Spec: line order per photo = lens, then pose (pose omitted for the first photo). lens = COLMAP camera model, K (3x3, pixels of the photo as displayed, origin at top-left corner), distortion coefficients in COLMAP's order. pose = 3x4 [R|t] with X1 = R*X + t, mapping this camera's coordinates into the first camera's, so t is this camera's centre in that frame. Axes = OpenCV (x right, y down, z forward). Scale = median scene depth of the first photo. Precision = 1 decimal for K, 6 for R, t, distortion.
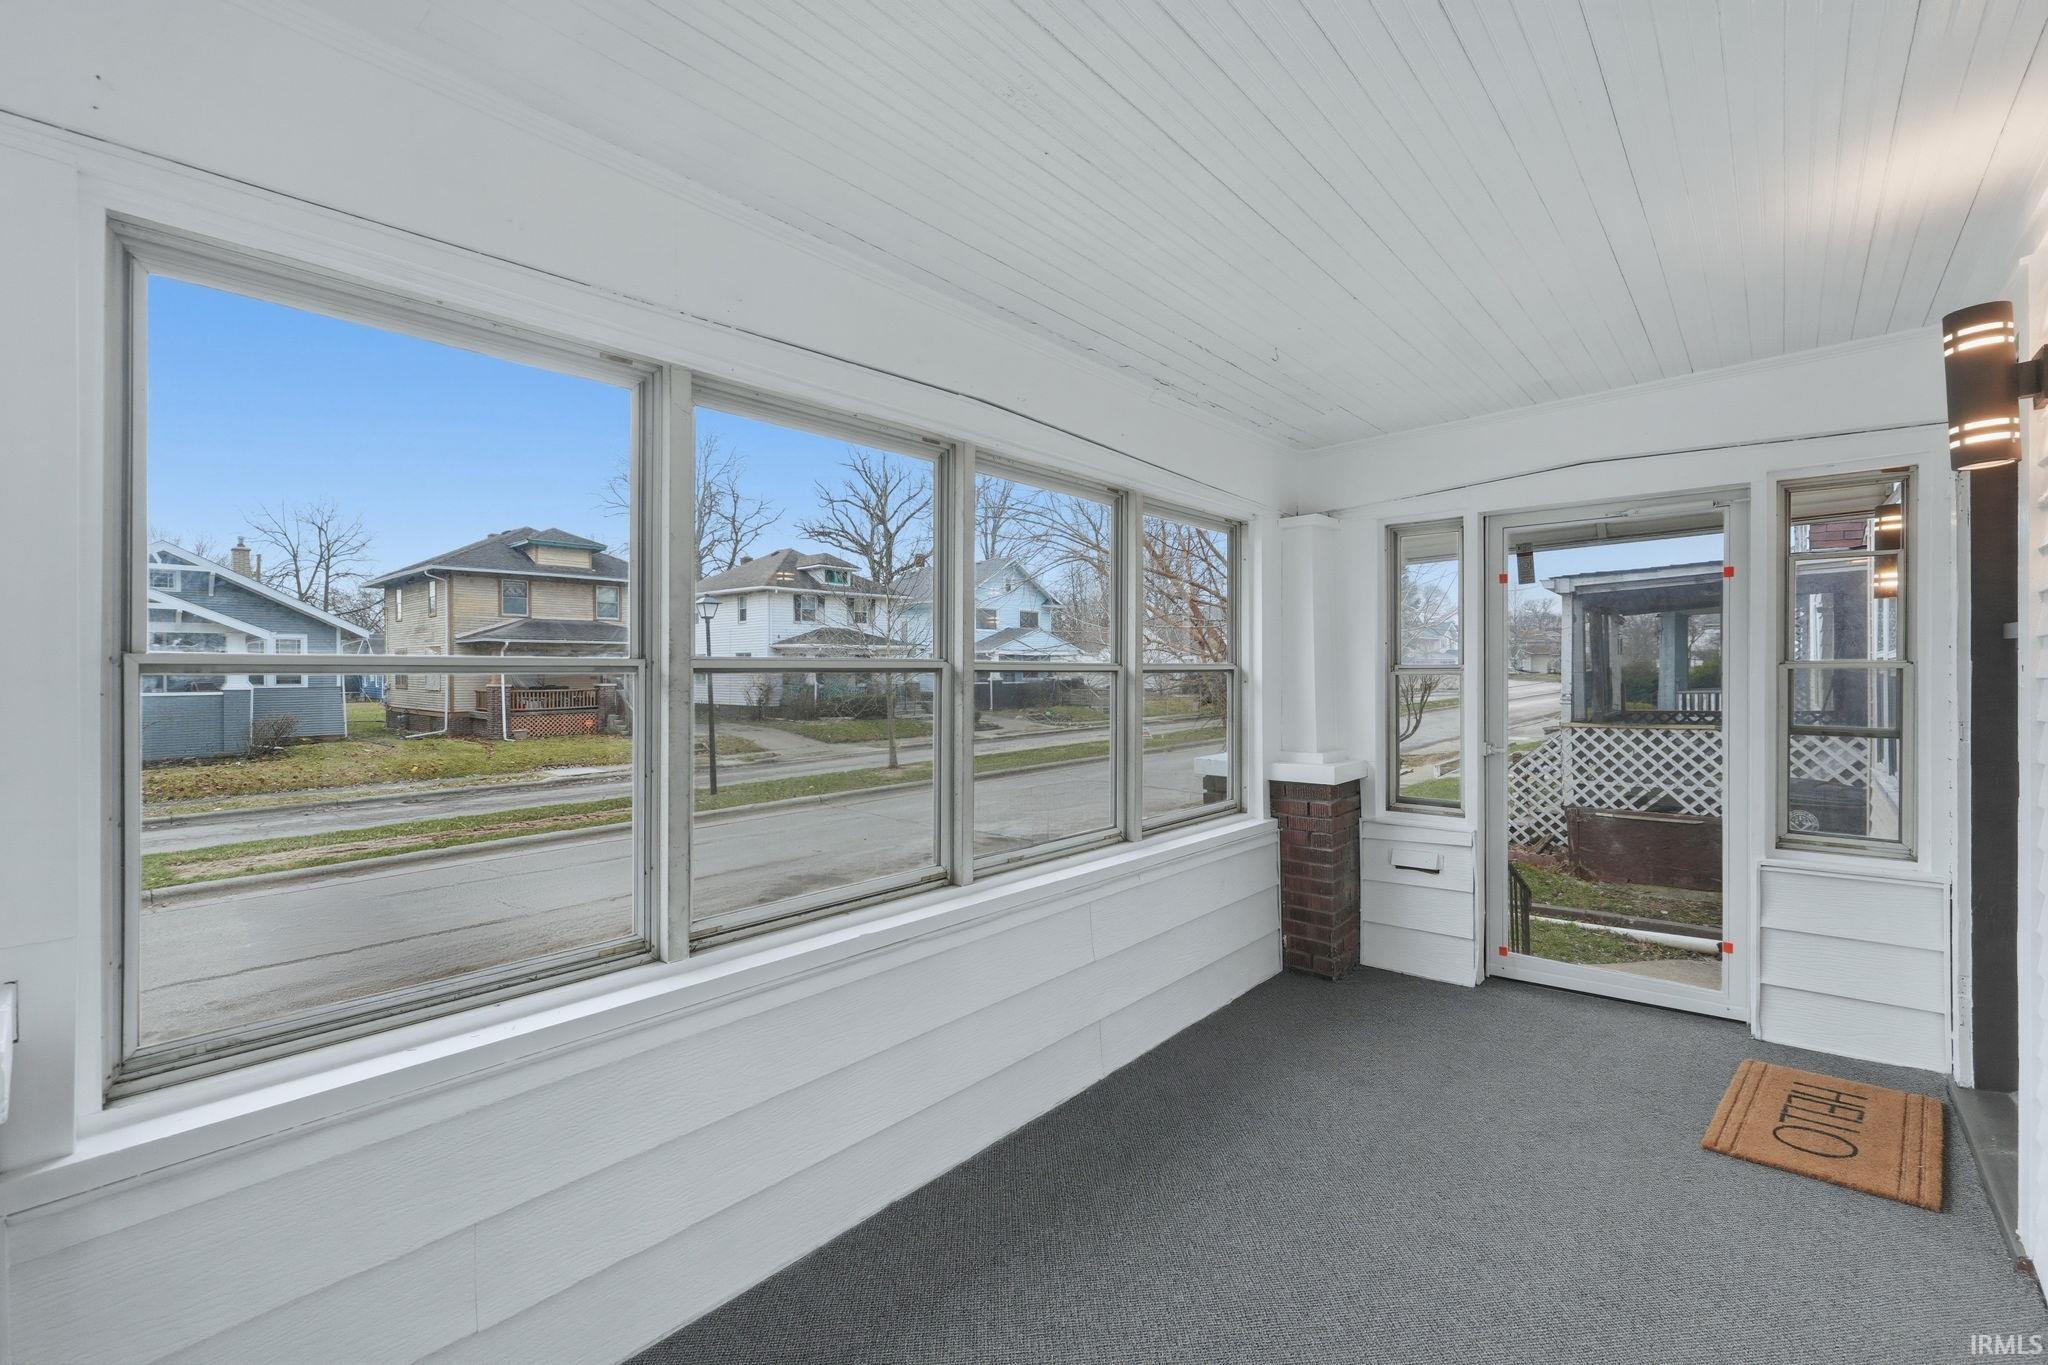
lens RADIAL K [[858.6, 0, 1023.1], [0, 858.6, 665.7], [0, 0, 1]] dist [-0.004321, -0.000006]
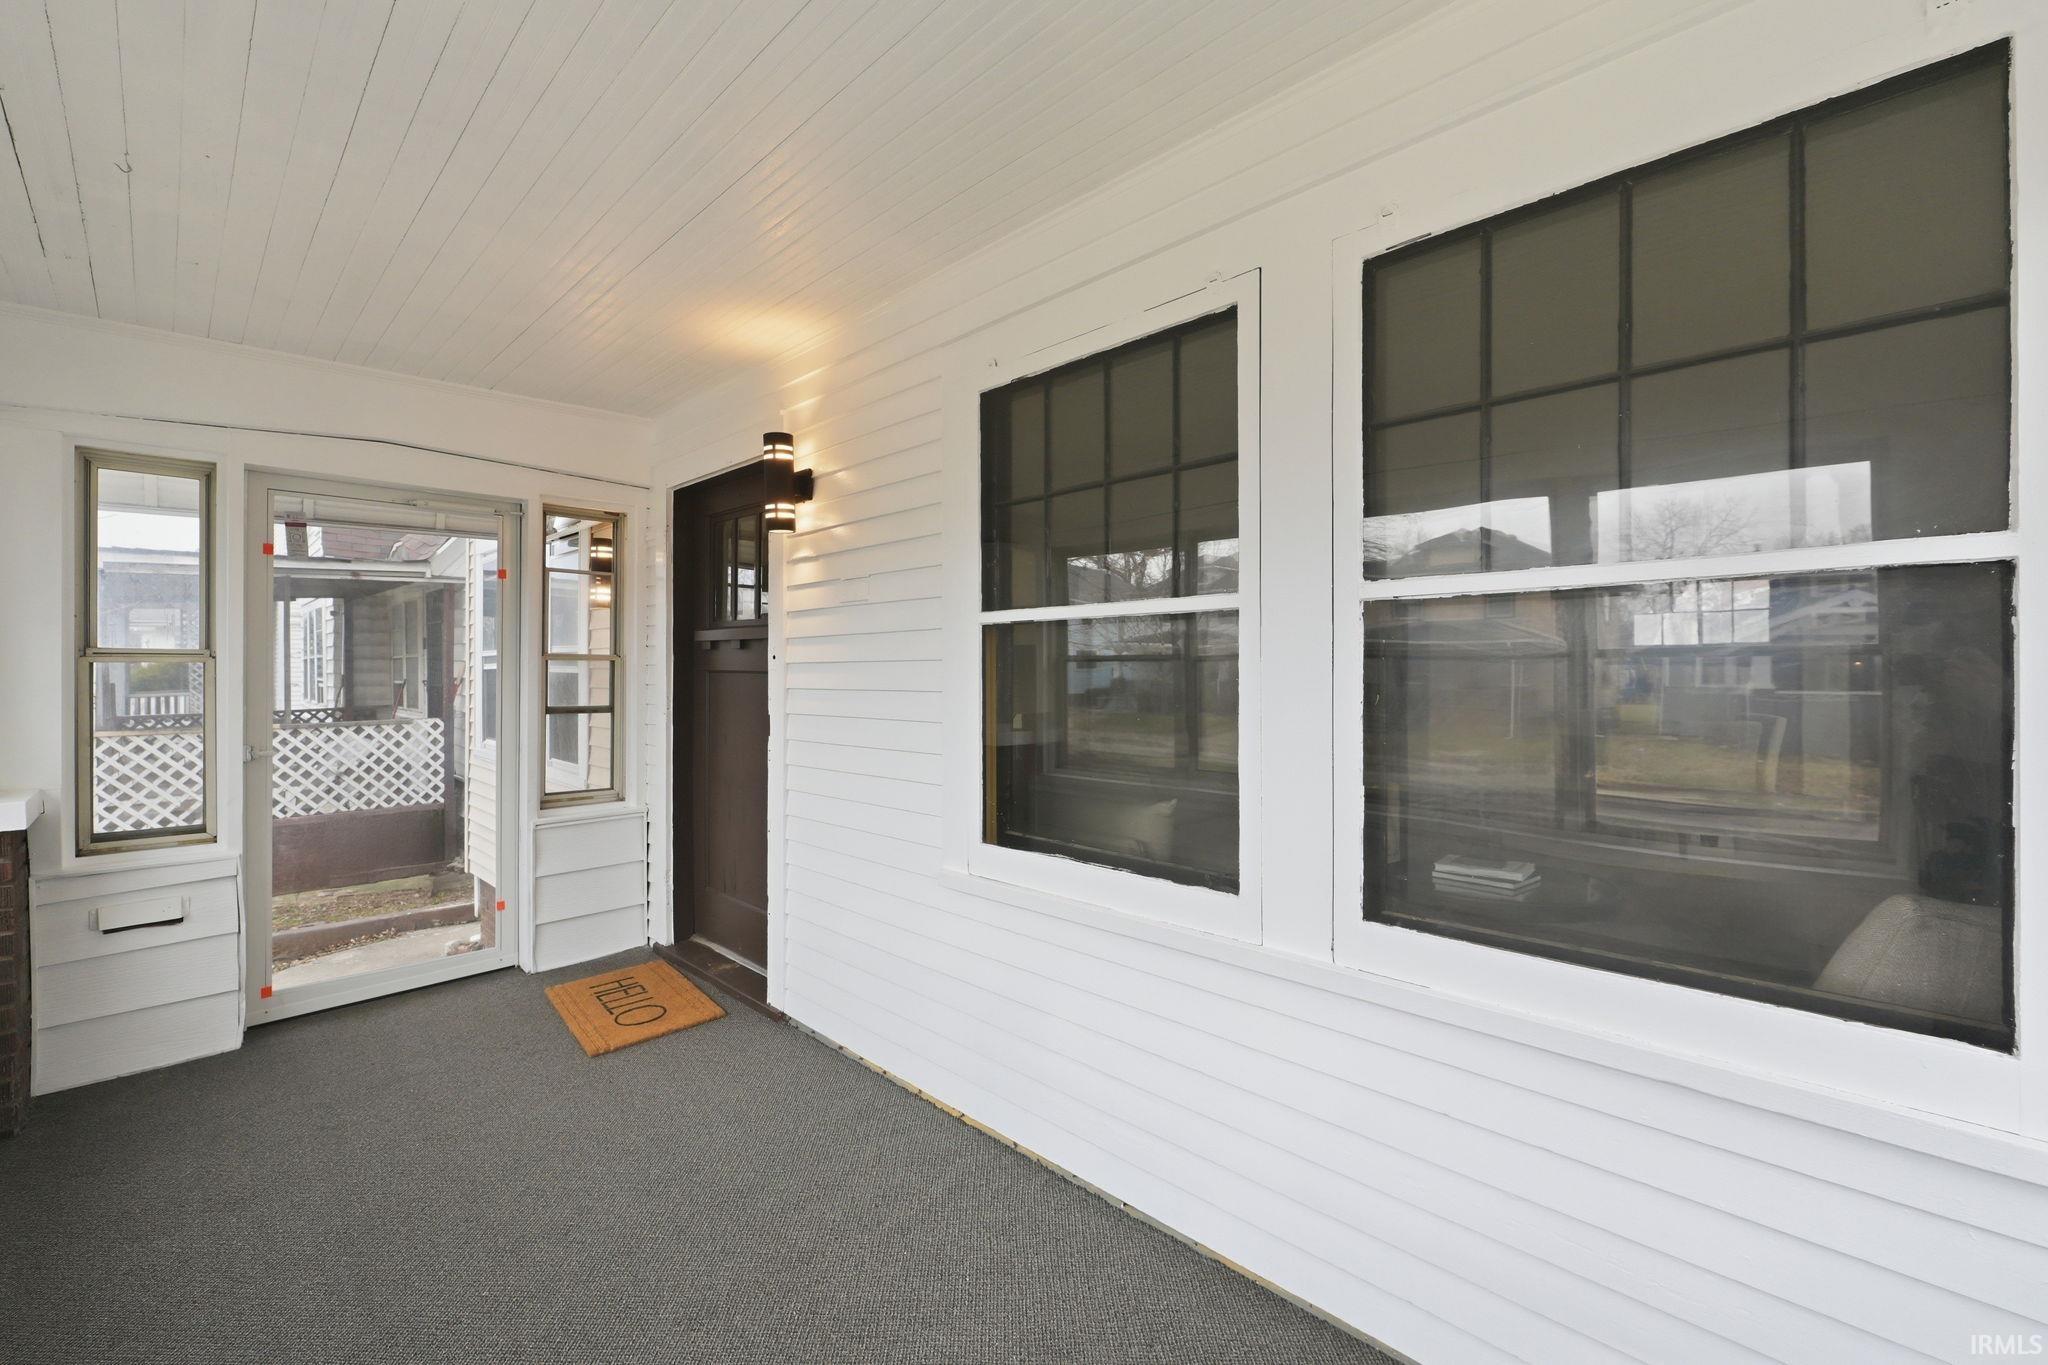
lens RADIAL K [[858.6, 0, 1023.1], [0, 858.6, 665.7], [0, 0, 1]] dist [-0.004321, -0.000006]
pose [[0.063834, 0.011118, 0.997899, -0.230302], [-0.007366, 0.999916, -0.010669, 0.016725], [-0.997933, -0.006670, 0.063911, 0.208078]]
